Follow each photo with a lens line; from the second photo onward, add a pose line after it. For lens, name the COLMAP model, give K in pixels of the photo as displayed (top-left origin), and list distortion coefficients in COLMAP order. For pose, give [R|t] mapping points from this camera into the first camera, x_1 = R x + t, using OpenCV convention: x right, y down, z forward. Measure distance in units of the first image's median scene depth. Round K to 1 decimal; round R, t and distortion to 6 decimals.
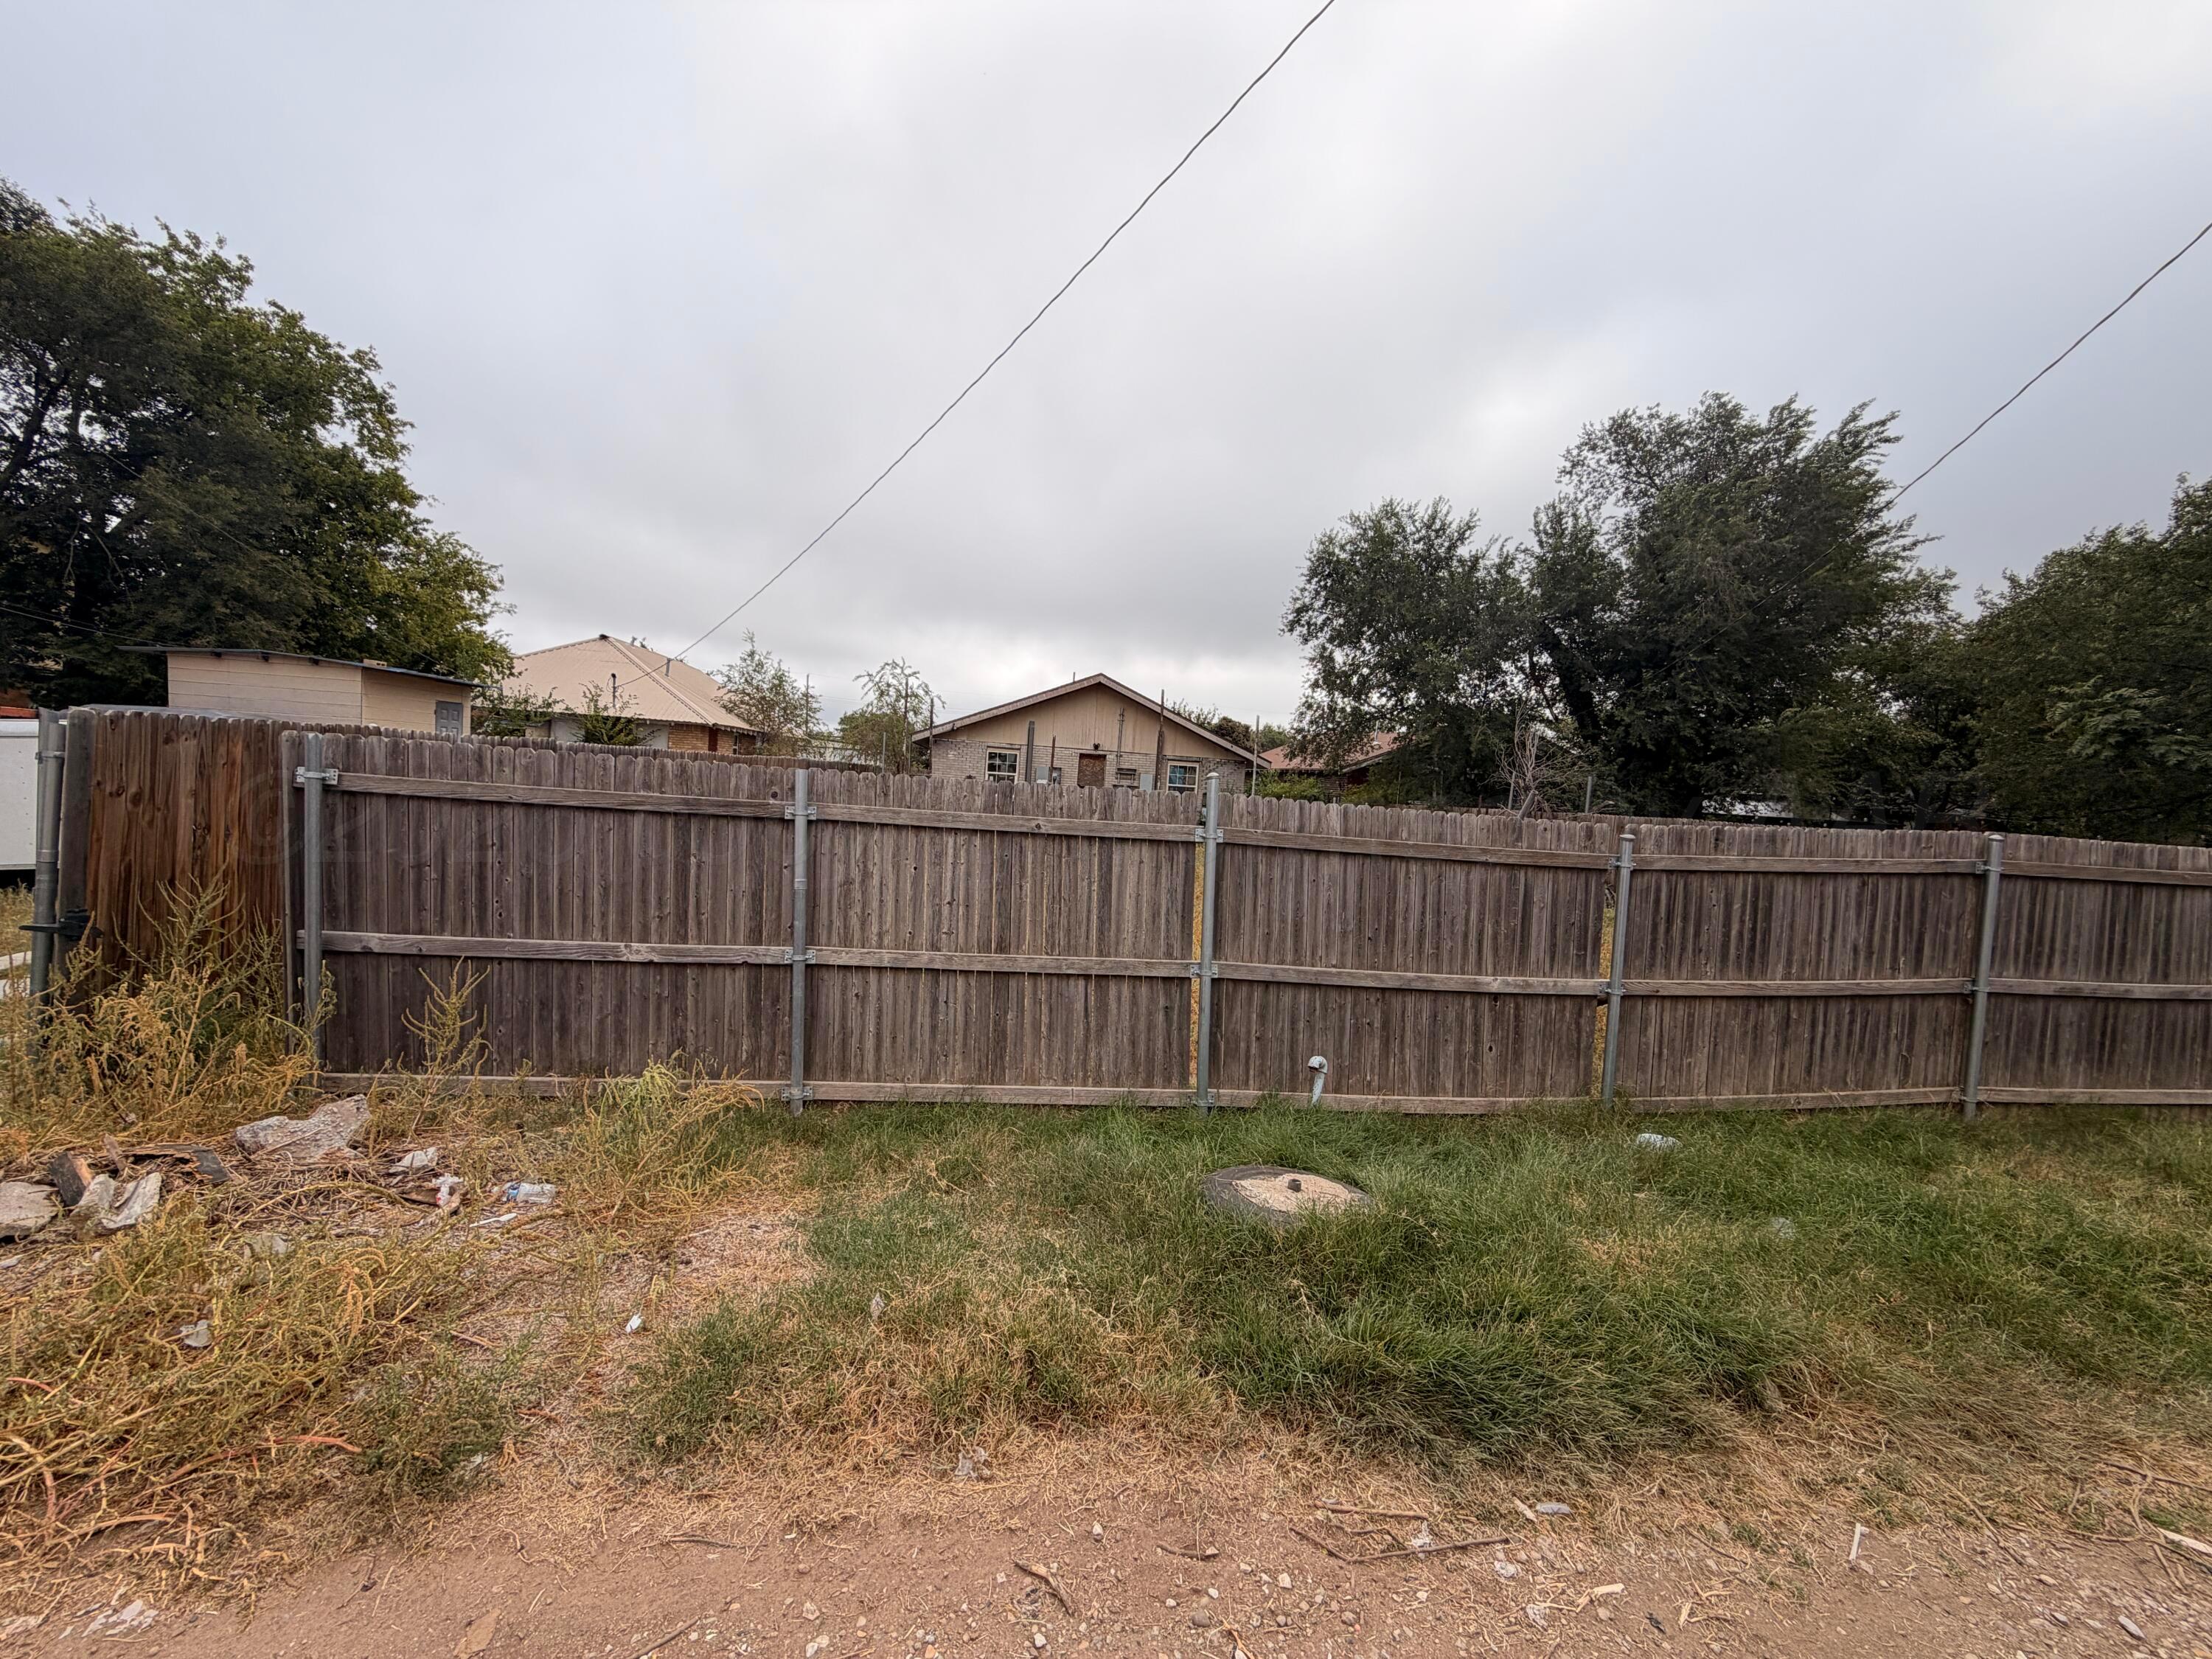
lens RADIAL K [[889.4, 0, 1098.6], [0, 889.4, 832.9], [0, 0, 1]] dist [0.000892, 0.000298]
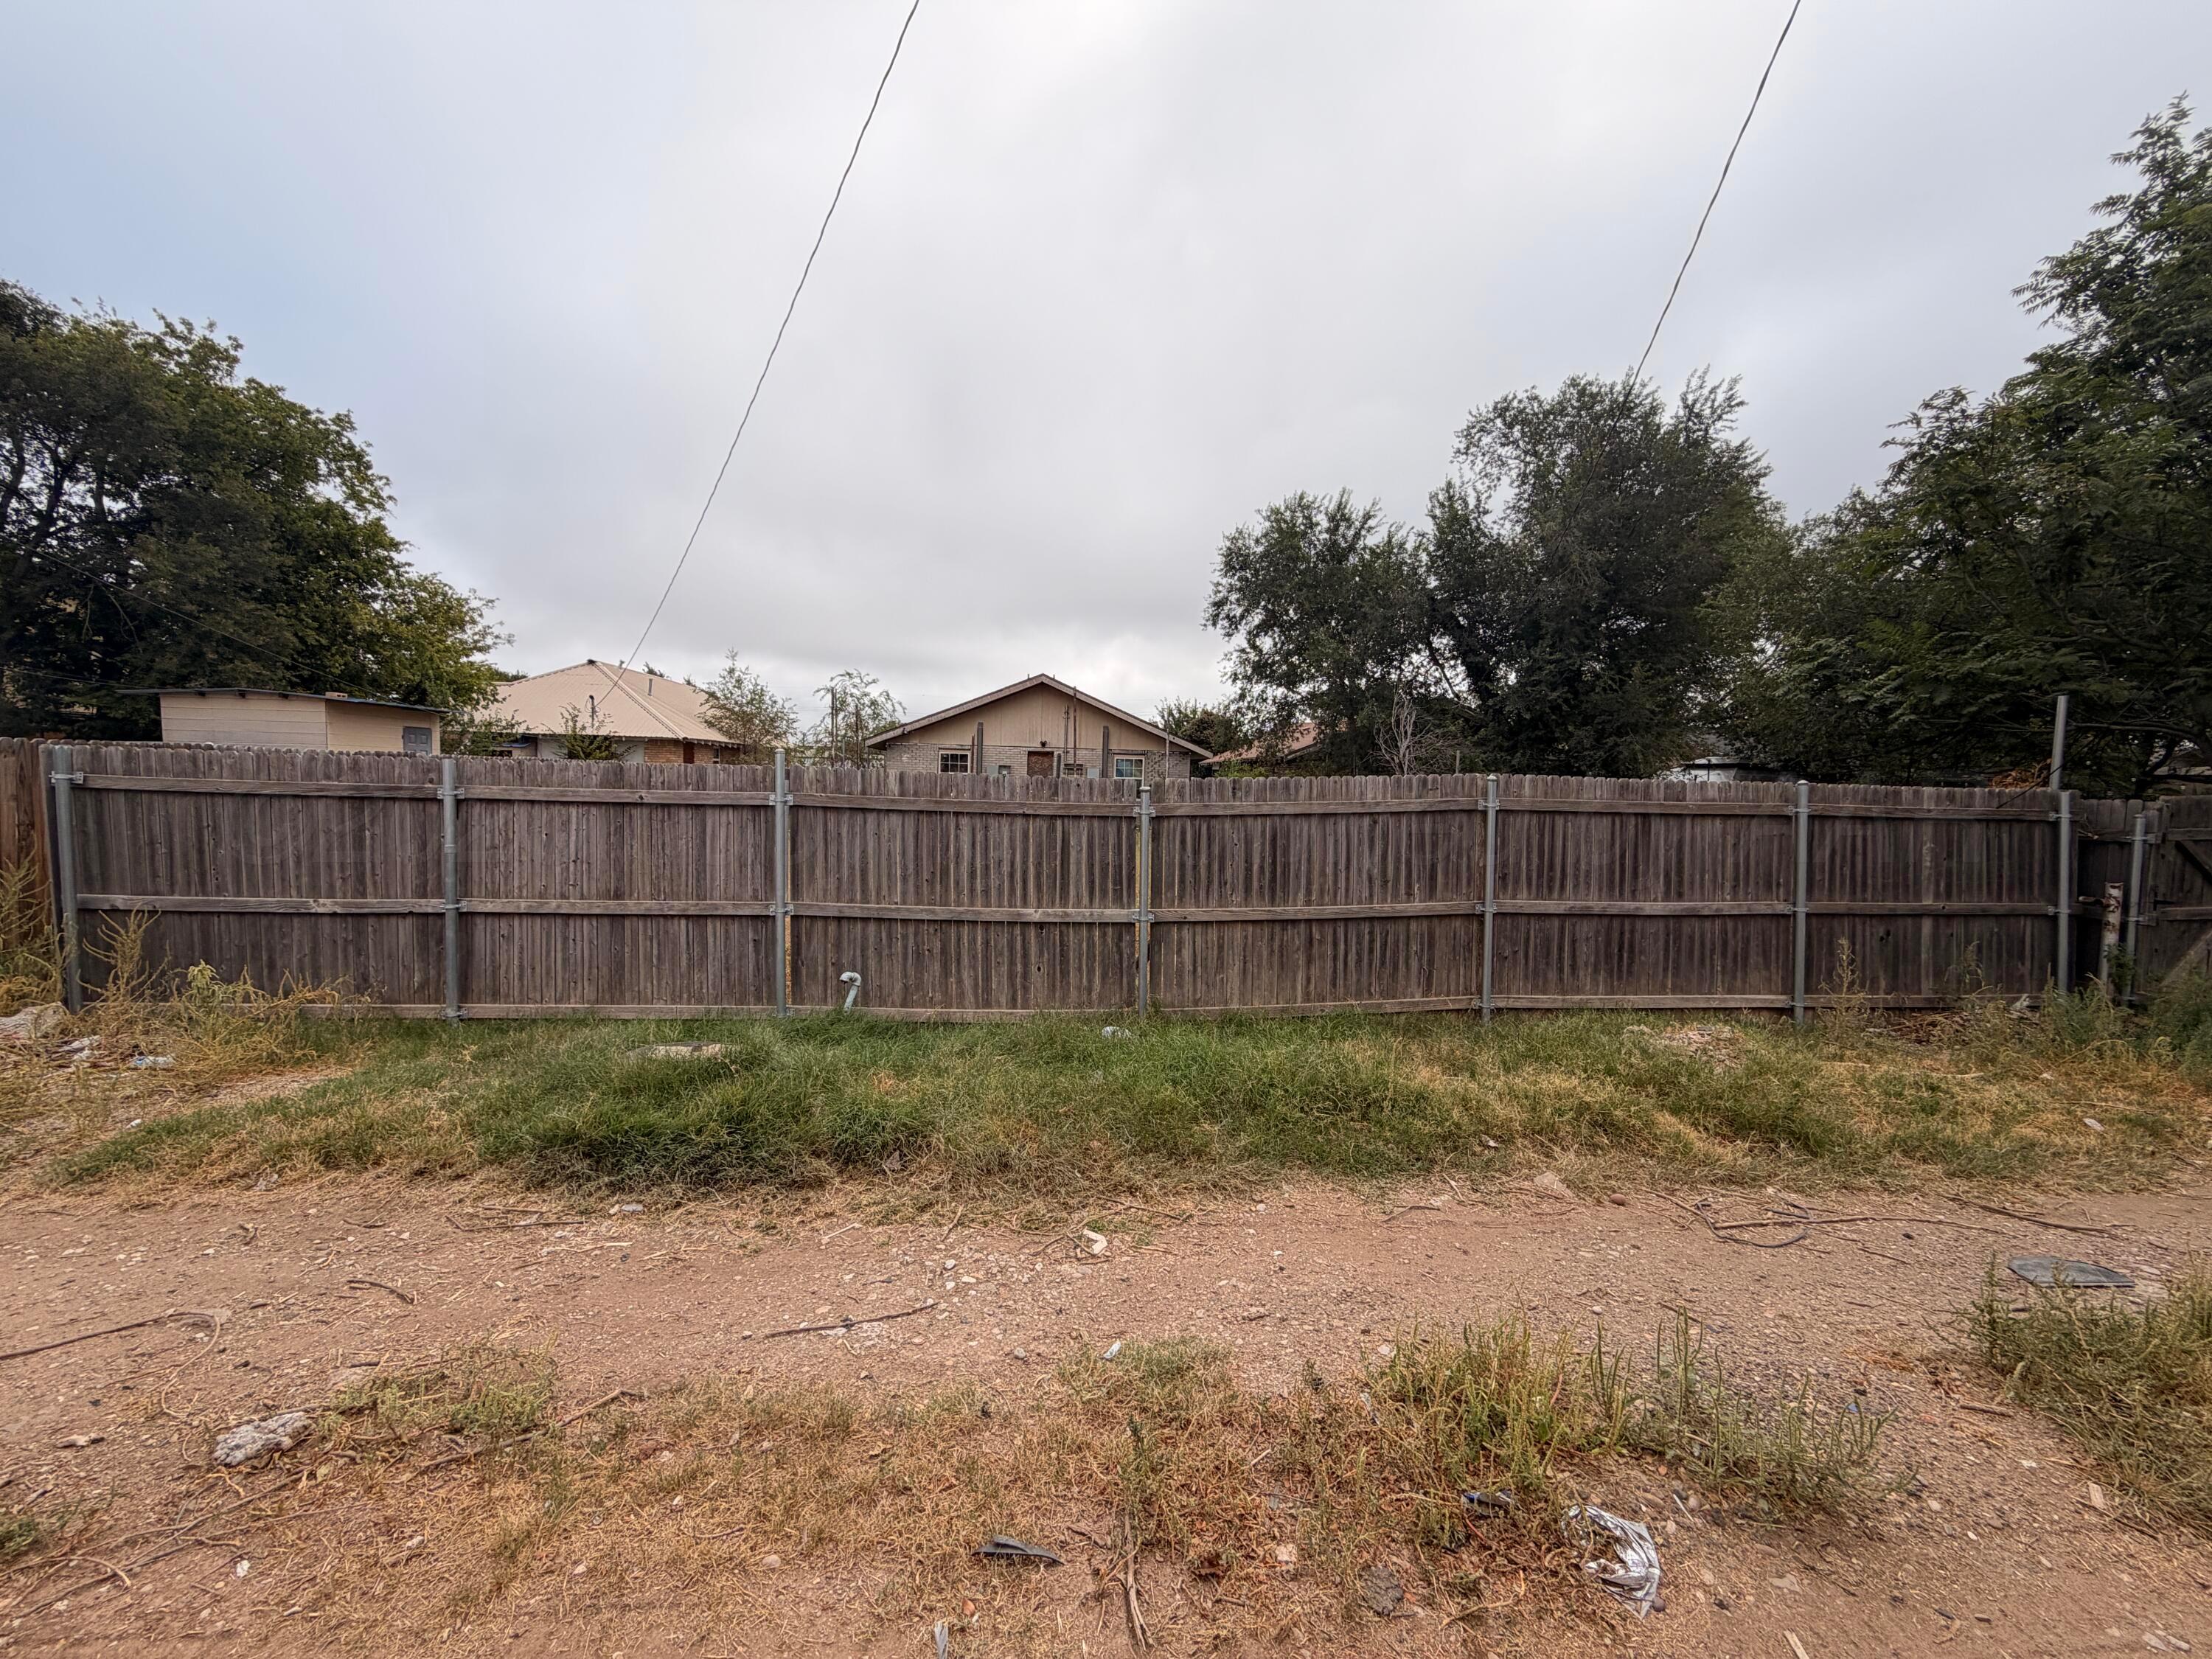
lens RADIAL K [[889.4, 0, 1098.6], [0, 889.4, 832.9], [0, 0, 1]] dist [0.000892, 0.000298]
pose [[0.997718, -0.037223, -0.056327, 0.534074], [0.037114, 0.999307, -0.002993, 0.058277], [0.056399, 0.000896, 0.998408, -0.177697]]
